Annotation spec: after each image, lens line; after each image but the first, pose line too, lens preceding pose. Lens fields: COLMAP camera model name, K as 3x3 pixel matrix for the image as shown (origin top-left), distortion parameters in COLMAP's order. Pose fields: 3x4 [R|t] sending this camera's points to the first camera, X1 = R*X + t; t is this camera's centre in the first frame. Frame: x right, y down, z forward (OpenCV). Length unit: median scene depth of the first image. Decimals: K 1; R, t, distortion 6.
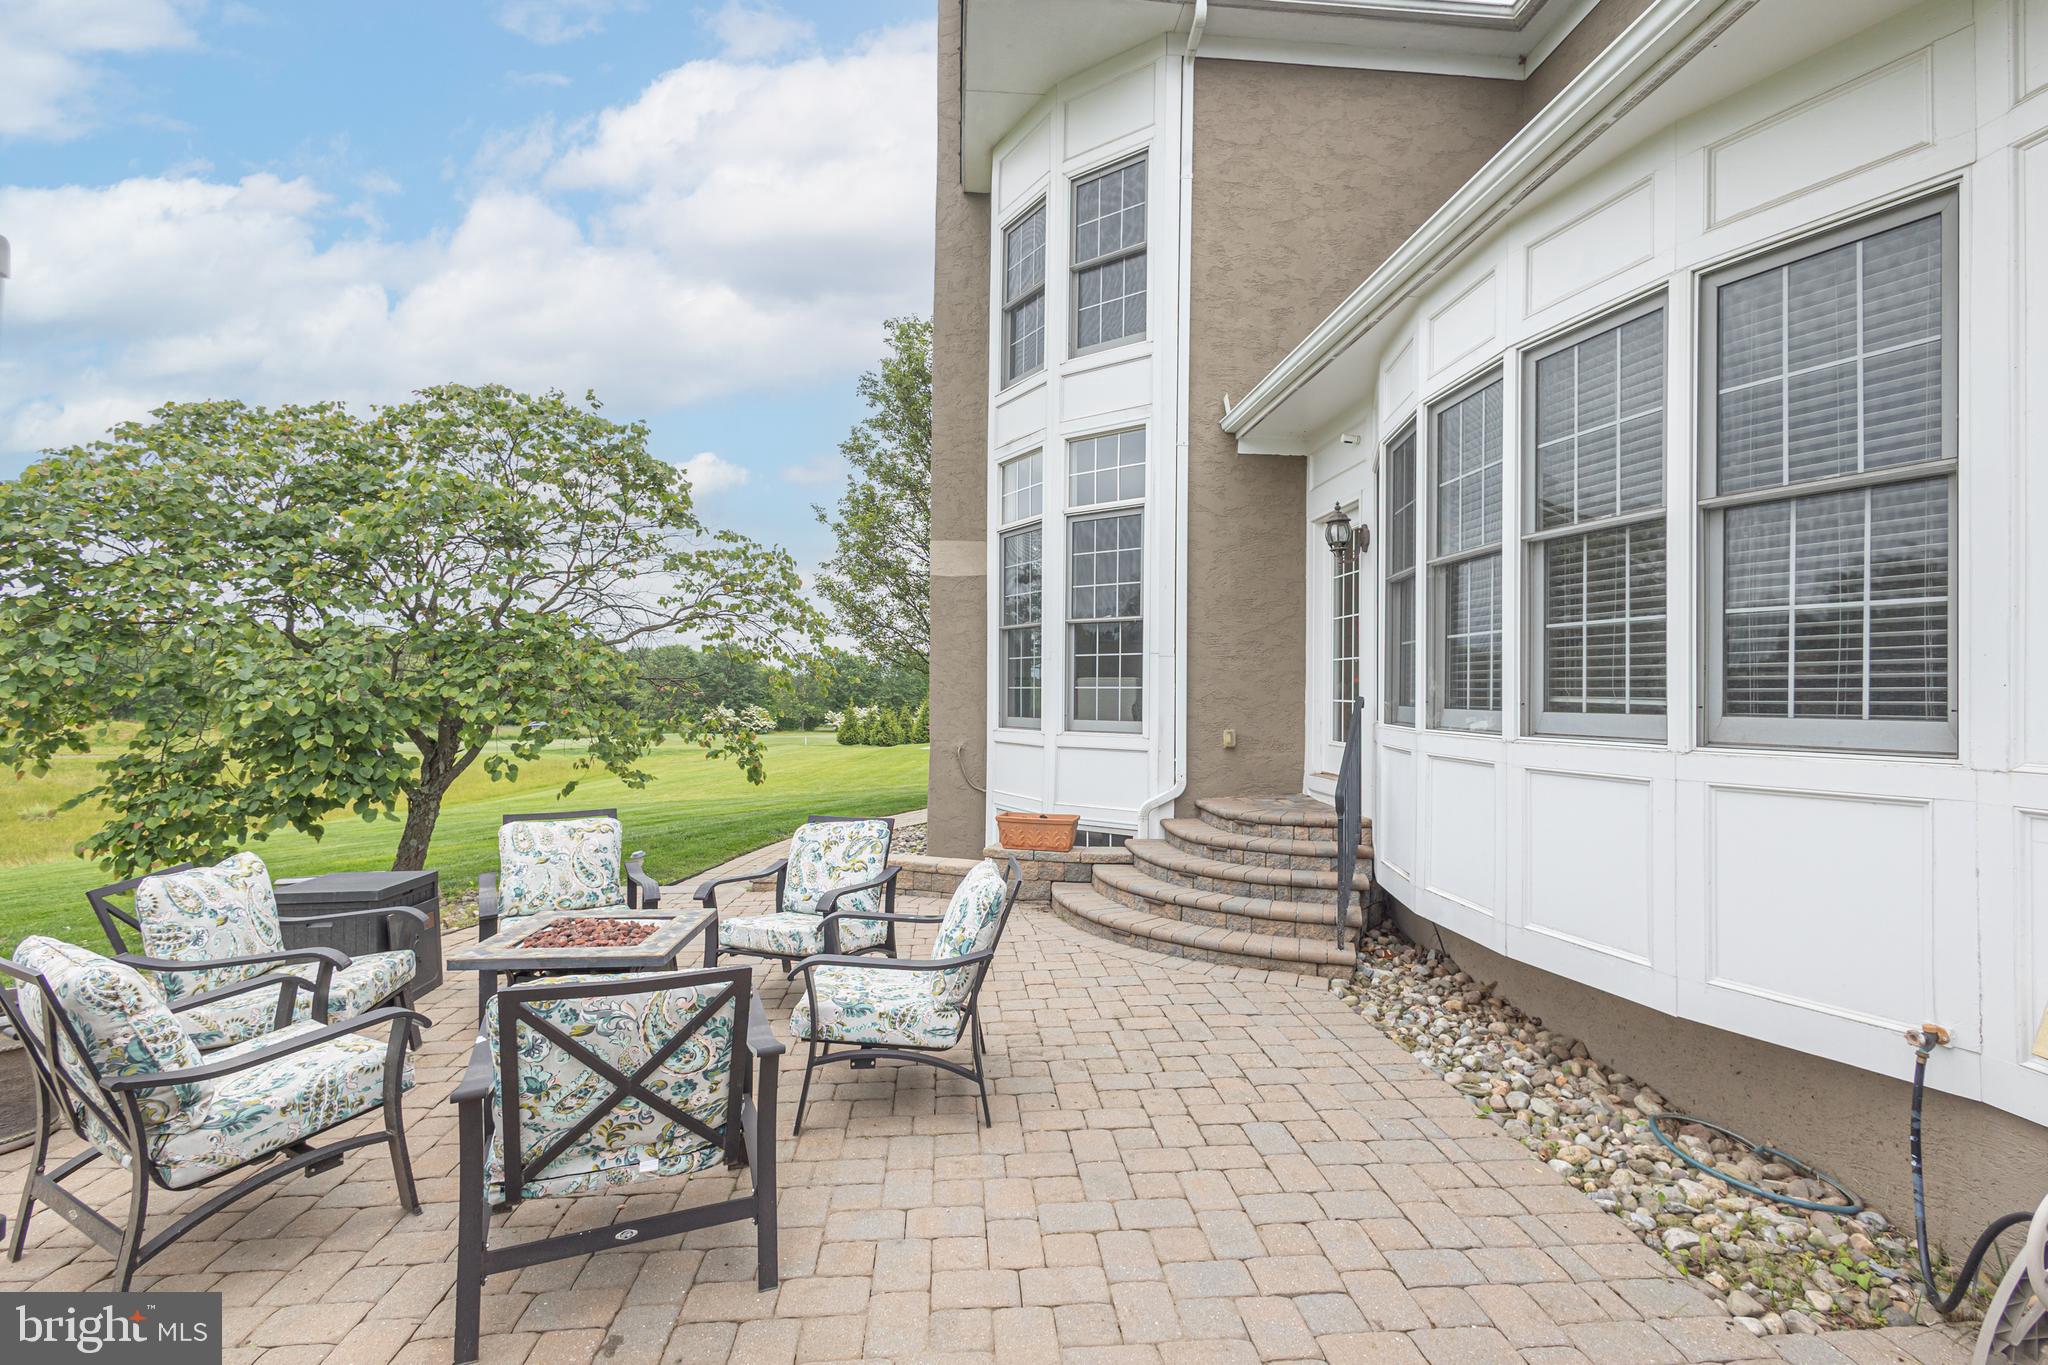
lens RADIAL K [[950.8, 0, 1019.7], [0, 950.8, 685.8], [0, 0, 1]] dist [0.011659, 0.000833]
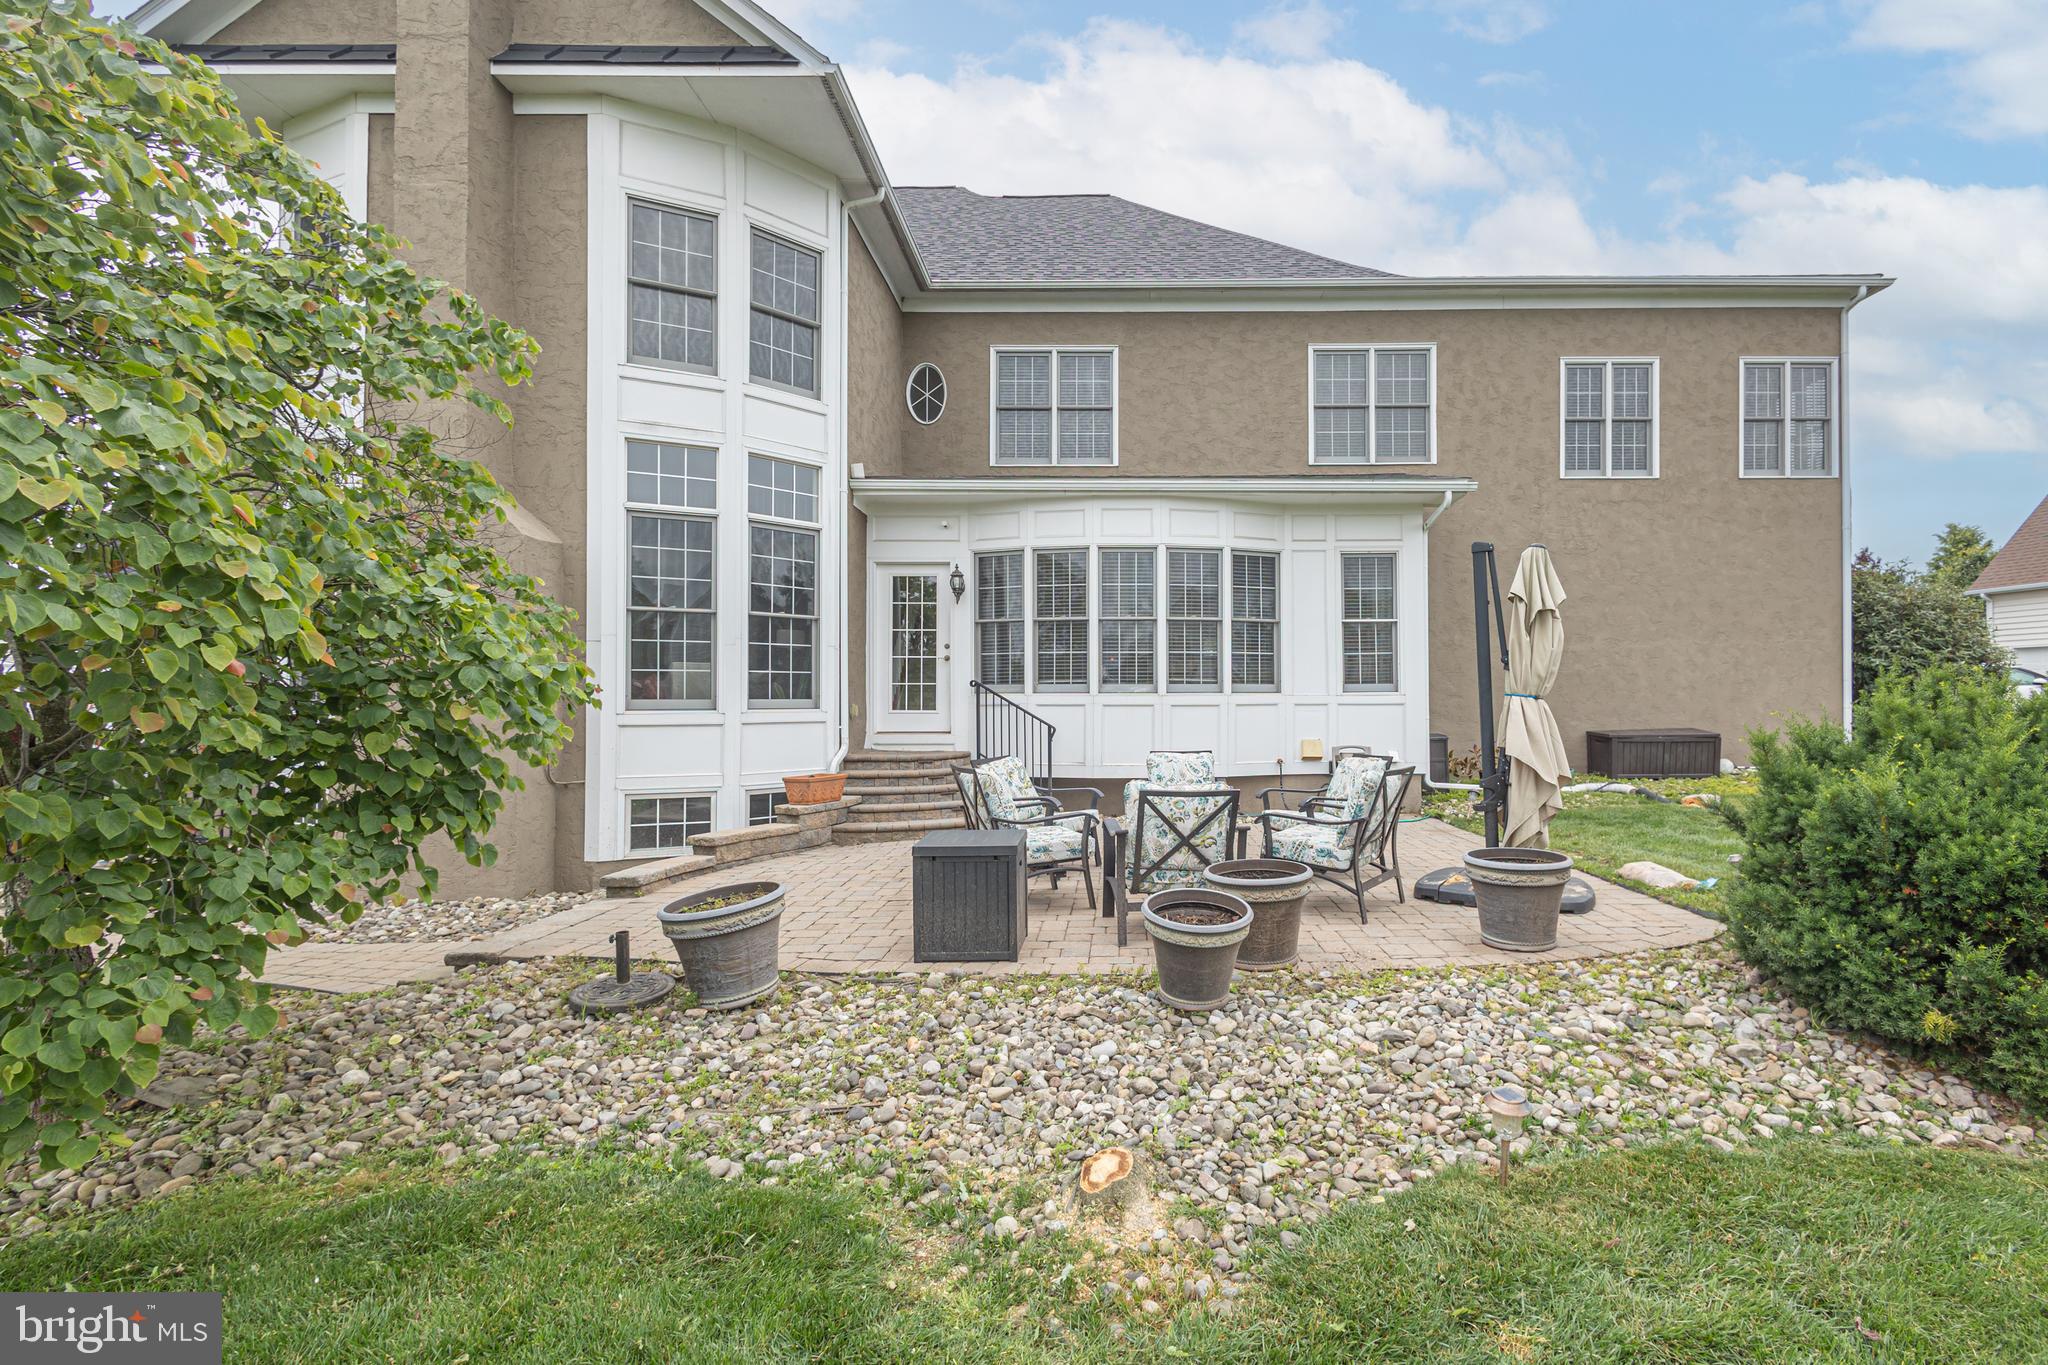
lens RADIAL K [[950.8, 0, 1019.7], [0, 950.8, 685.8], [0, 0, 1]] dist [0.011659, 0.000833]
pose [[0.088394, 0.003451, 0.996080, -1.124466], [-0.007116, 0.999971, -0.002833, 0.022369], [-0.996060, -0.006837, 0.088416, 0.619373]]
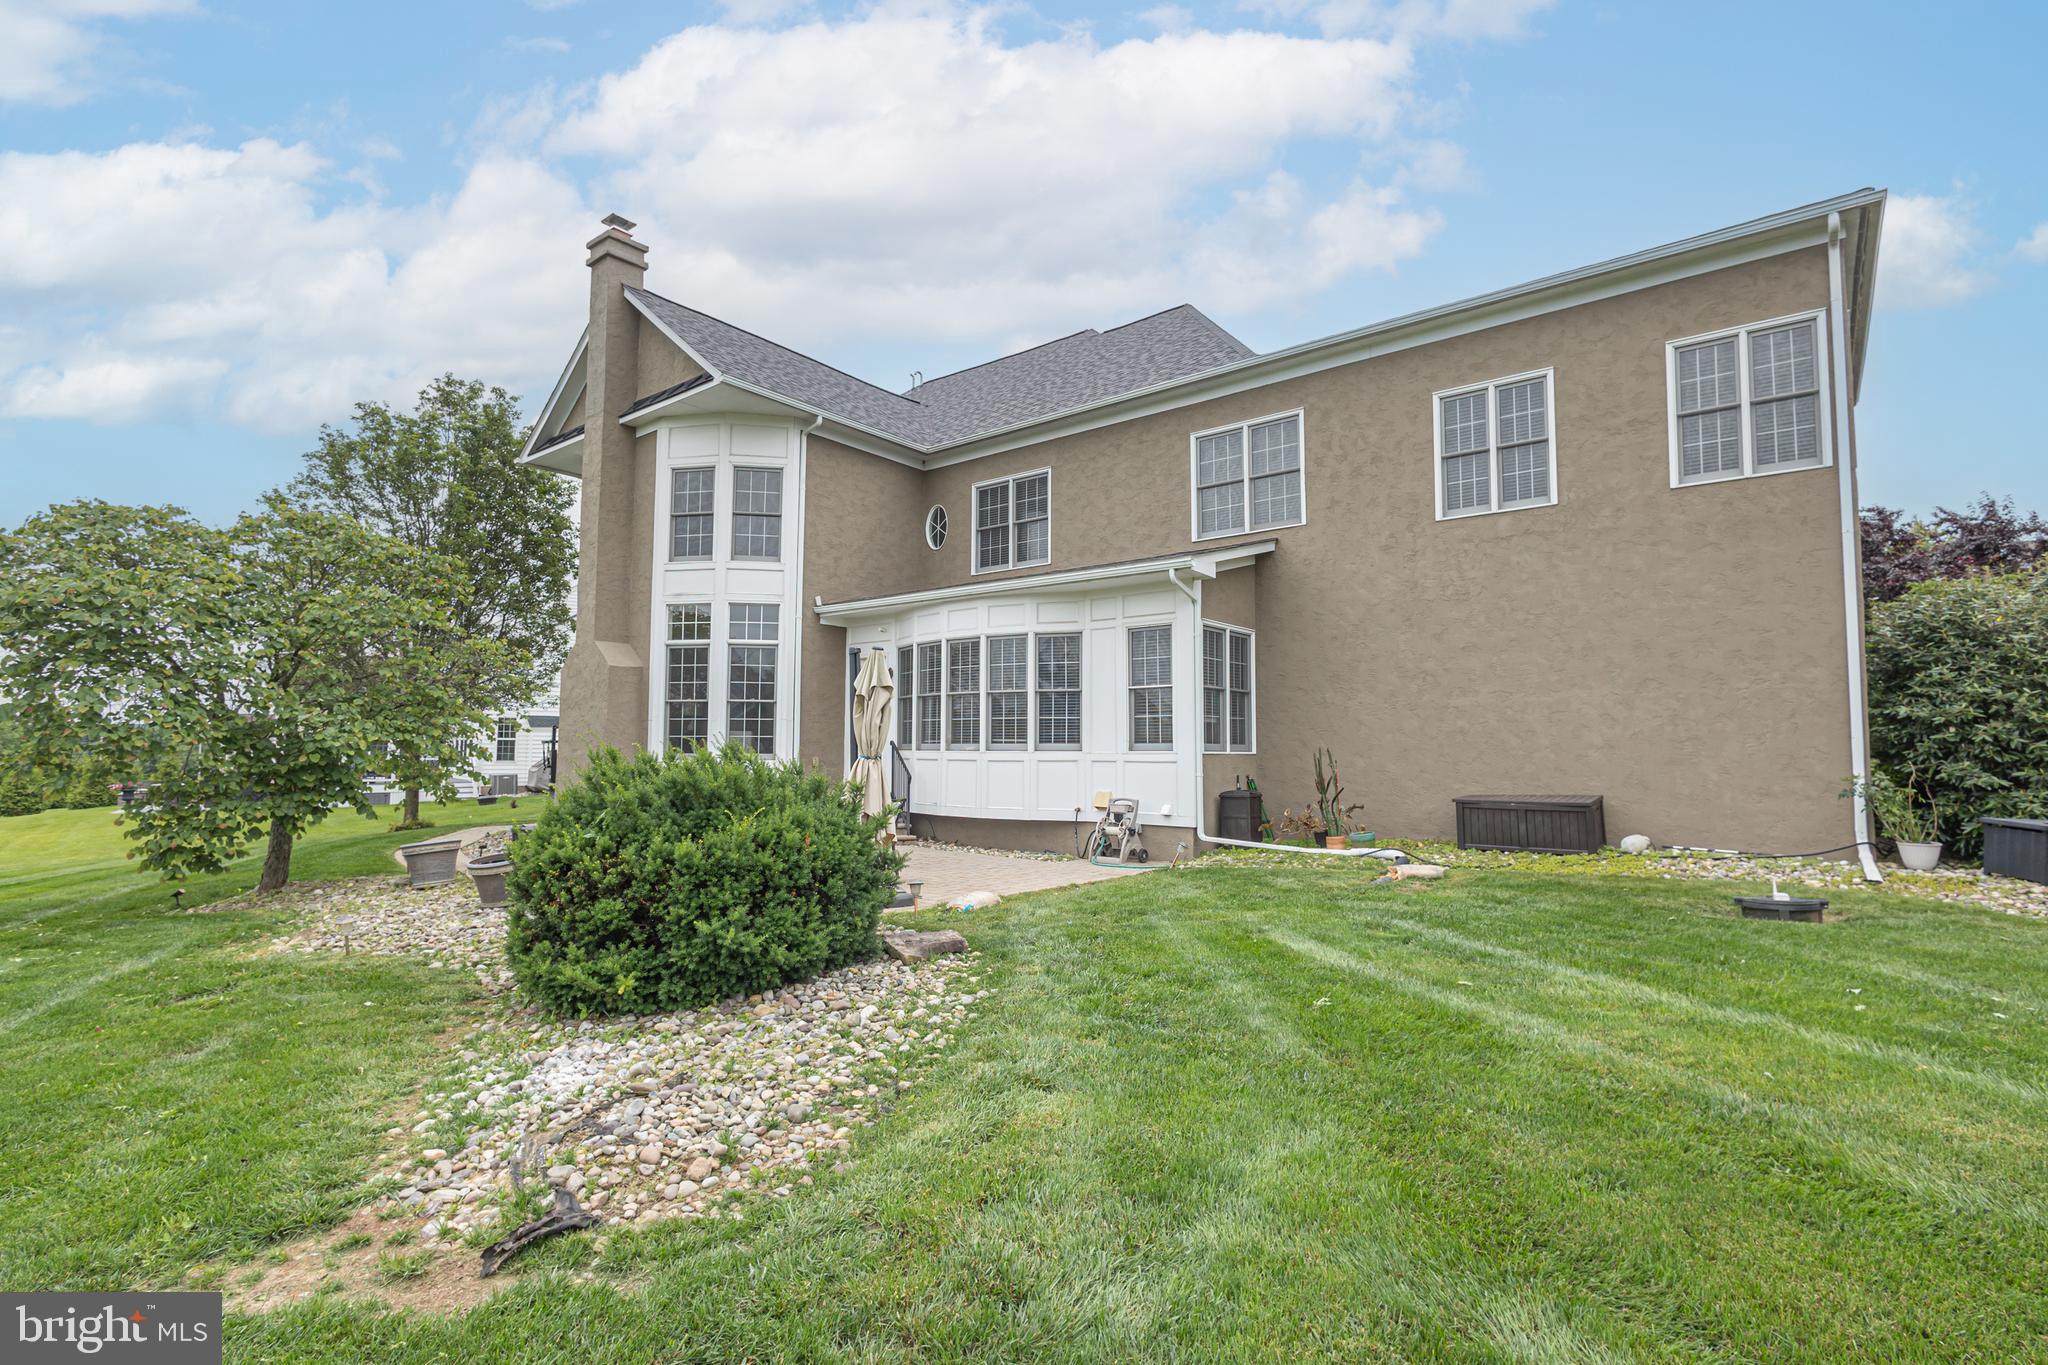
lens RADIAL K [[950.8, 0, 1019.7], [0, 950.8, 685.8], [0, 0, 1]] dist [0.011659, 0.000833]
pose [[0.692477, 0.039915, 0.720335, -0.953499], [-0.003046, 0.998621, -0.052407, -0.000869], [-0.721433, 0.034097, 0.691644, -0.739299]]
